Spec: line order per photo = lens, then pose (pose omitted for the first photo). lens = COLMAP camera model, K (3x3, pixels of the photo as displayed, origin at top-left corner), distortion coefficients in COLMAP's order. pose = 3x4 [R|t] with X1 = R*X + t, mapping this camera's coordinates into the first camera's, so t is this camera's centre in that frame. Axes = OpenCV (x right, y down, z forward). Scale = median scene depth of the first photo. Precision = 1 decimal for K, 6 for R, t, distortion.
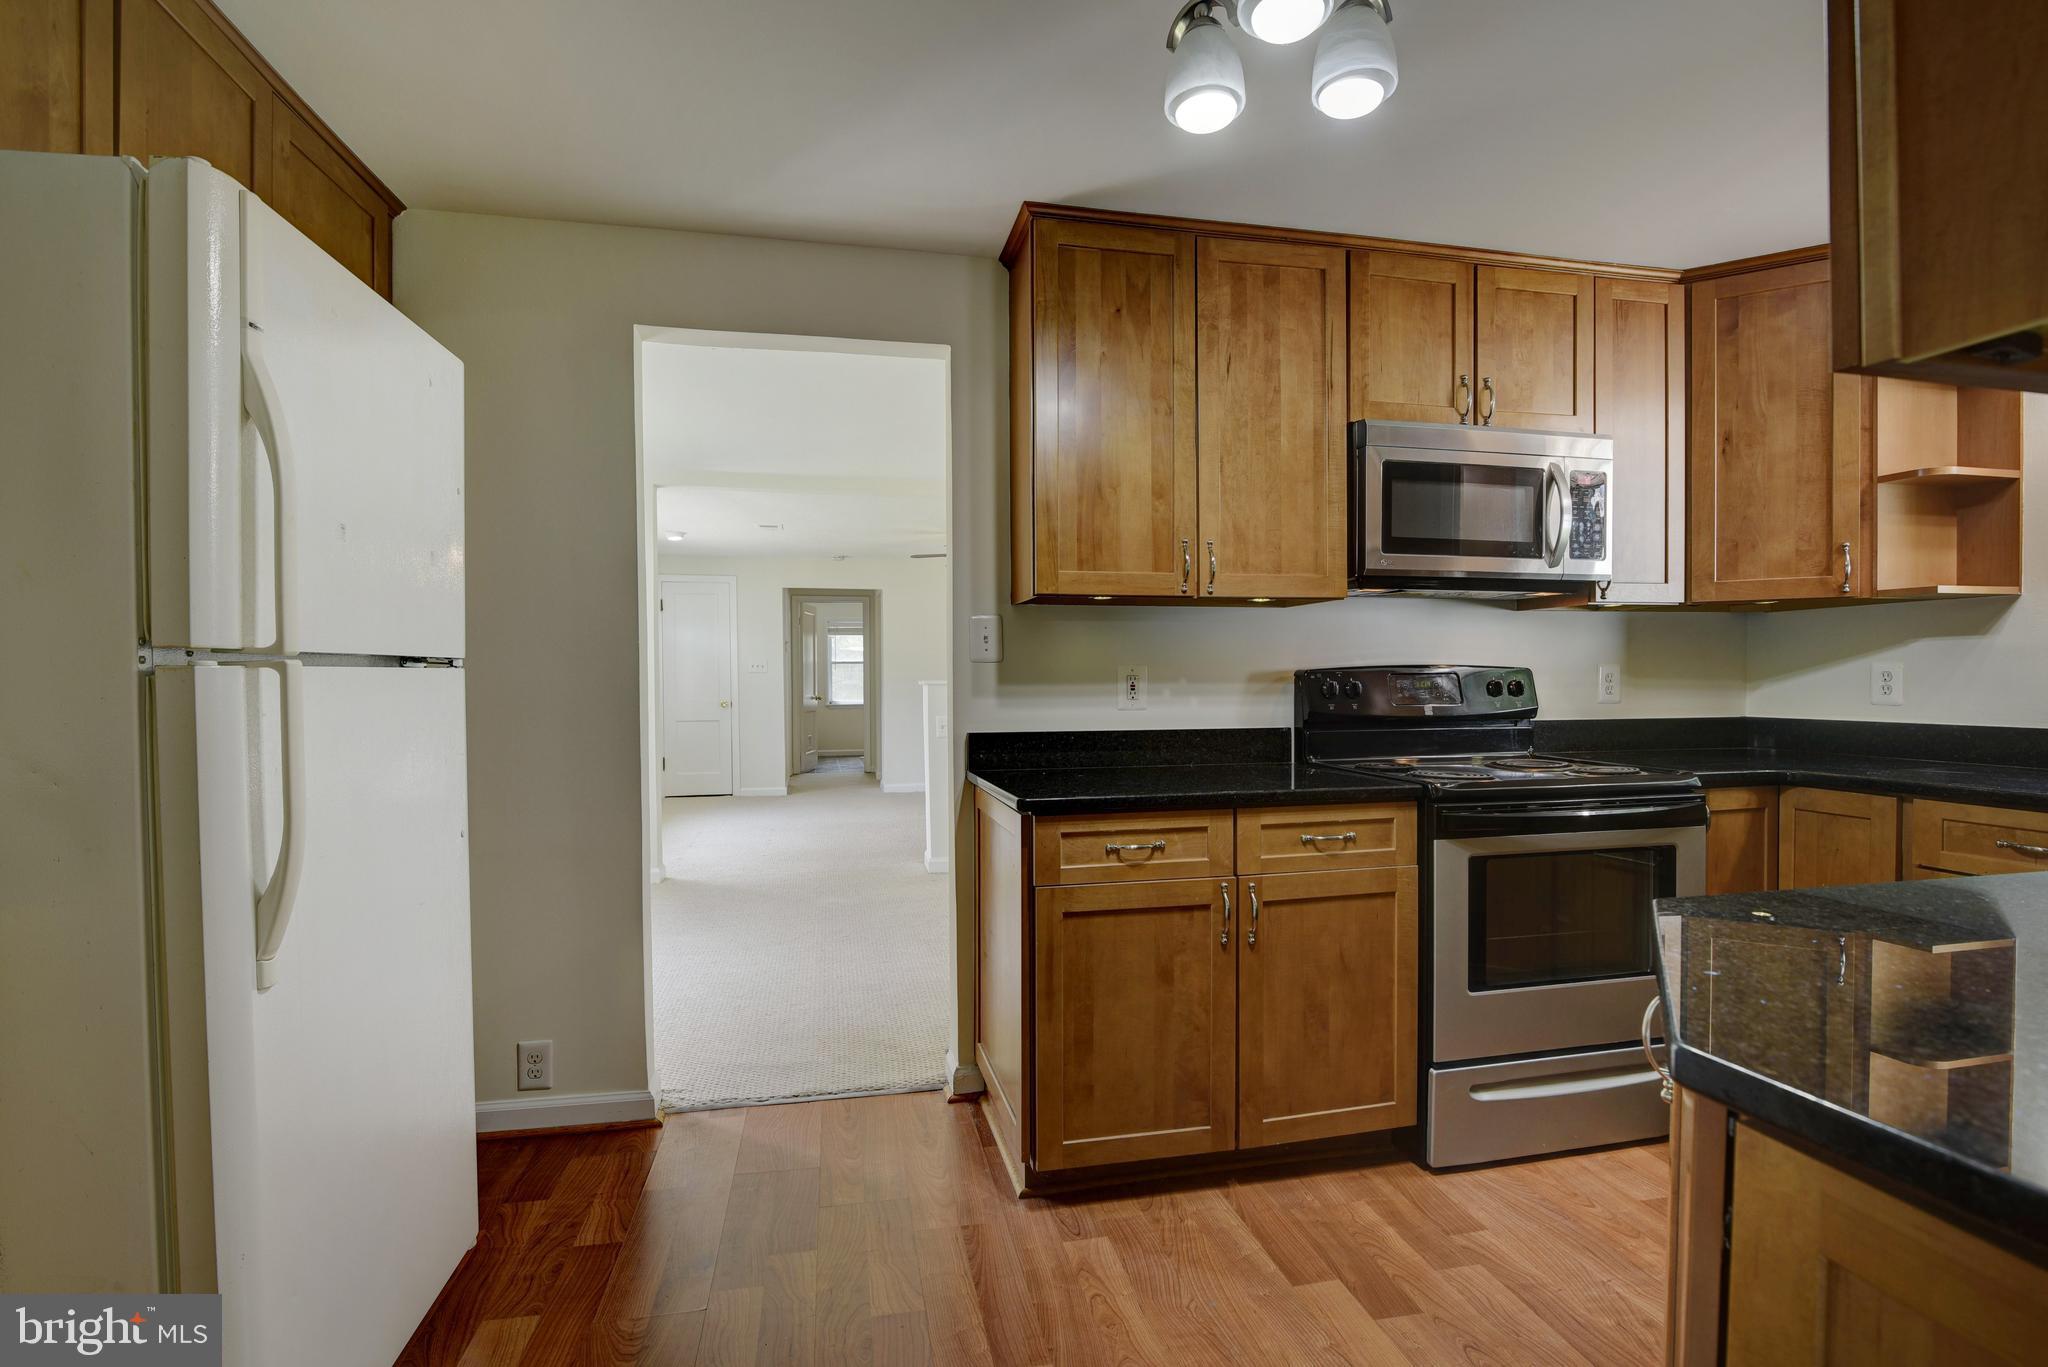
lens RADIAL K [[972.7, 0, 1029.8], [0, 972.7, 693.4], [0, 0, 1]] dist [-0.014297, 0.000169]
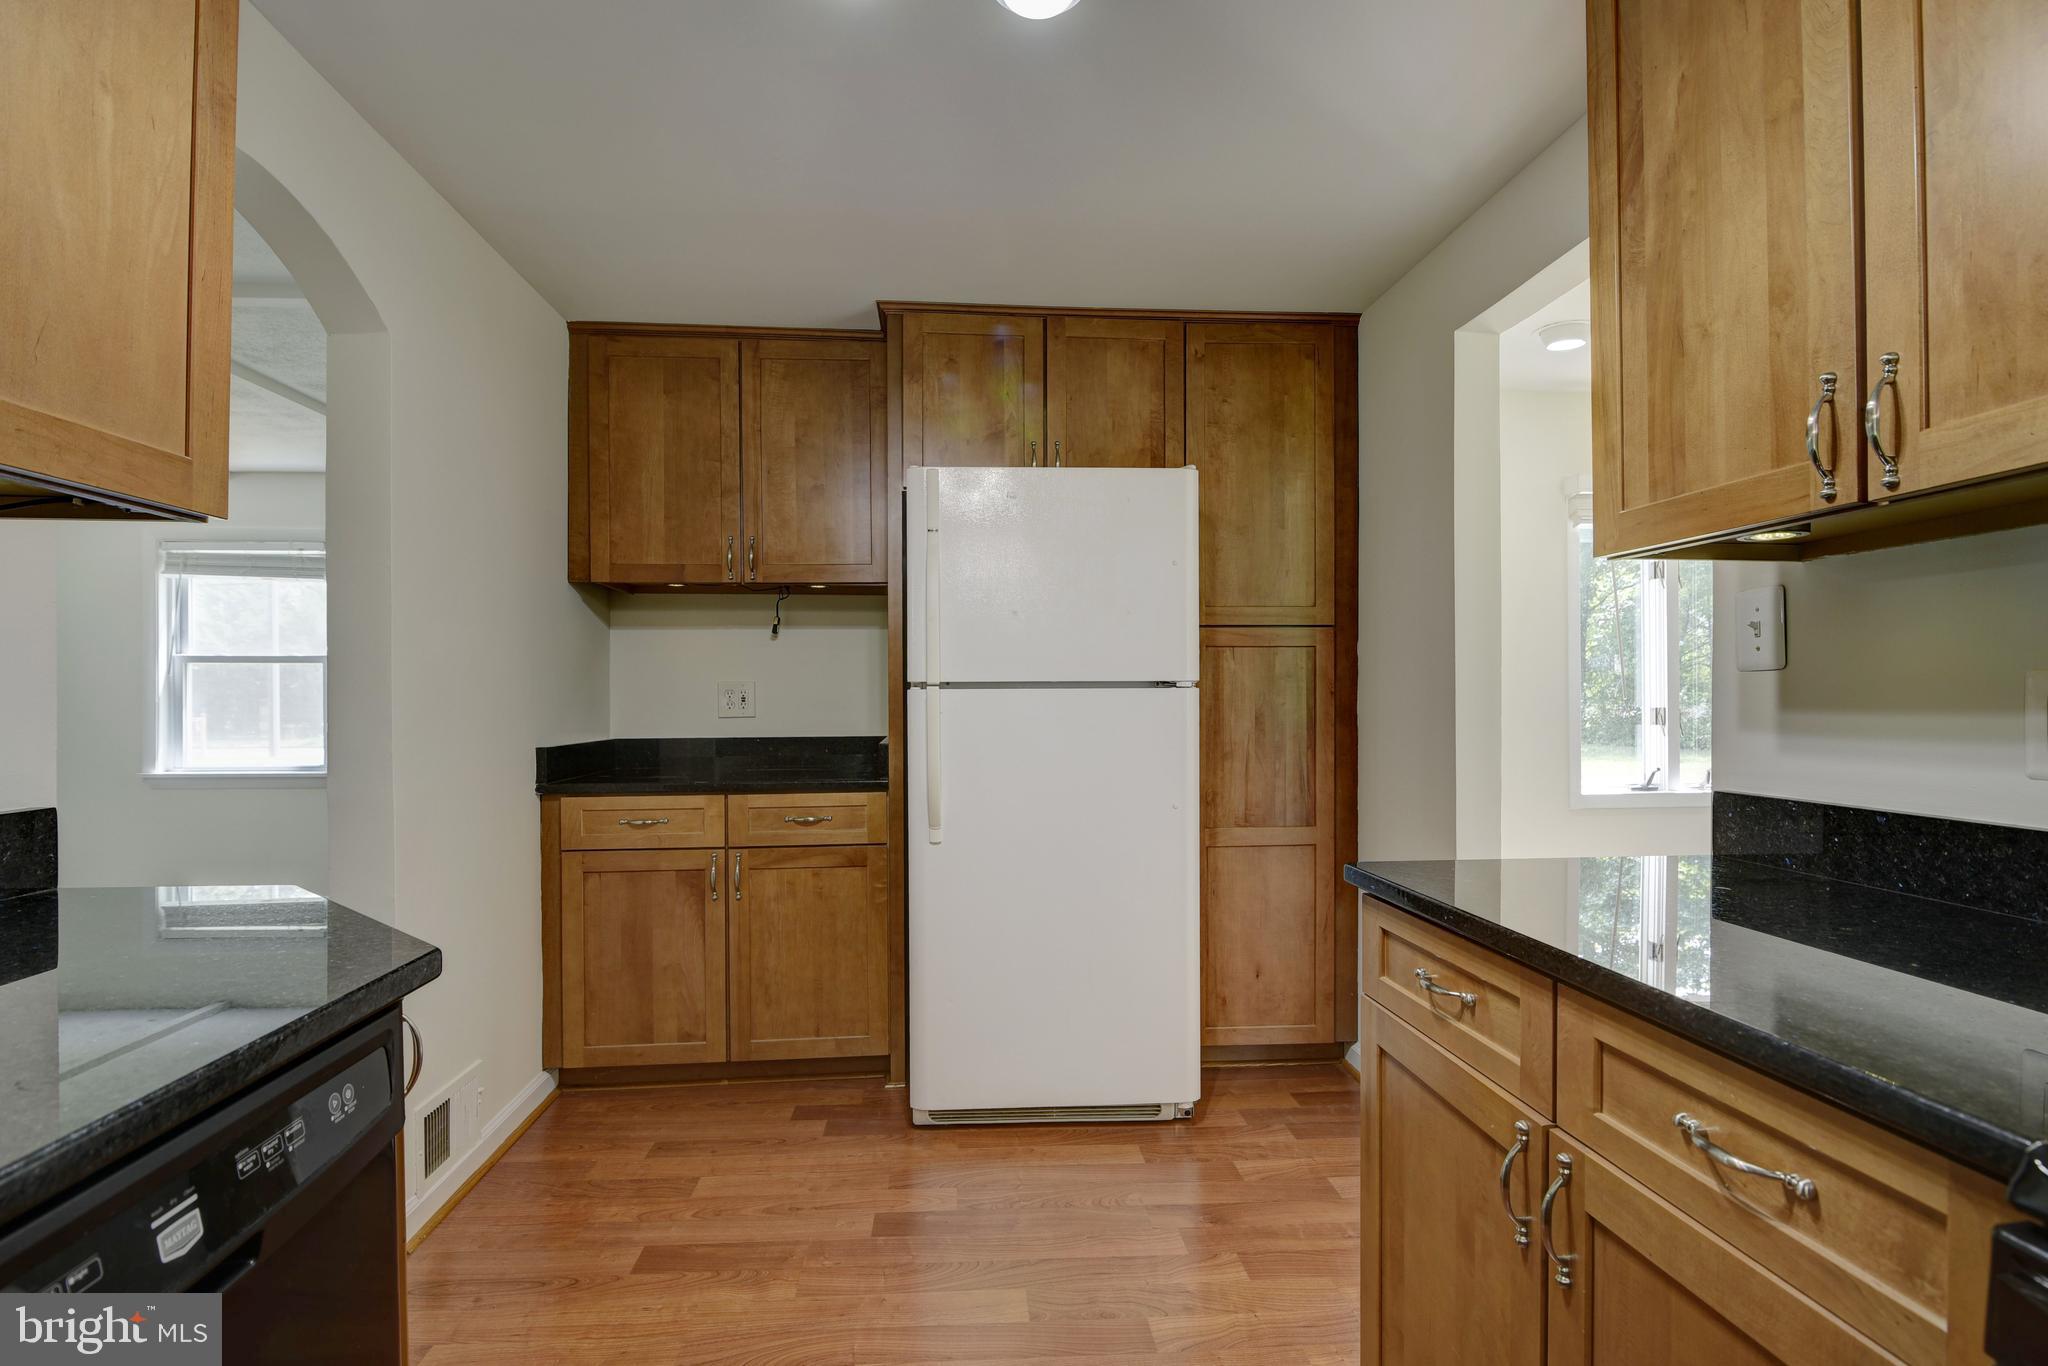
lens RADIAL K [[972.7, 0, 1029.8], [0, 972.7, 692.9], [0, 0, 1]] dist [-0.014297, 0.000169]
pose [[-0.136166, 0.002267, -0.990684, 0.609457], [-0.016127, 0.999860, 0.004505, -0.015478], [0.990555, 0.016590, -0.136110, 0.697066]]
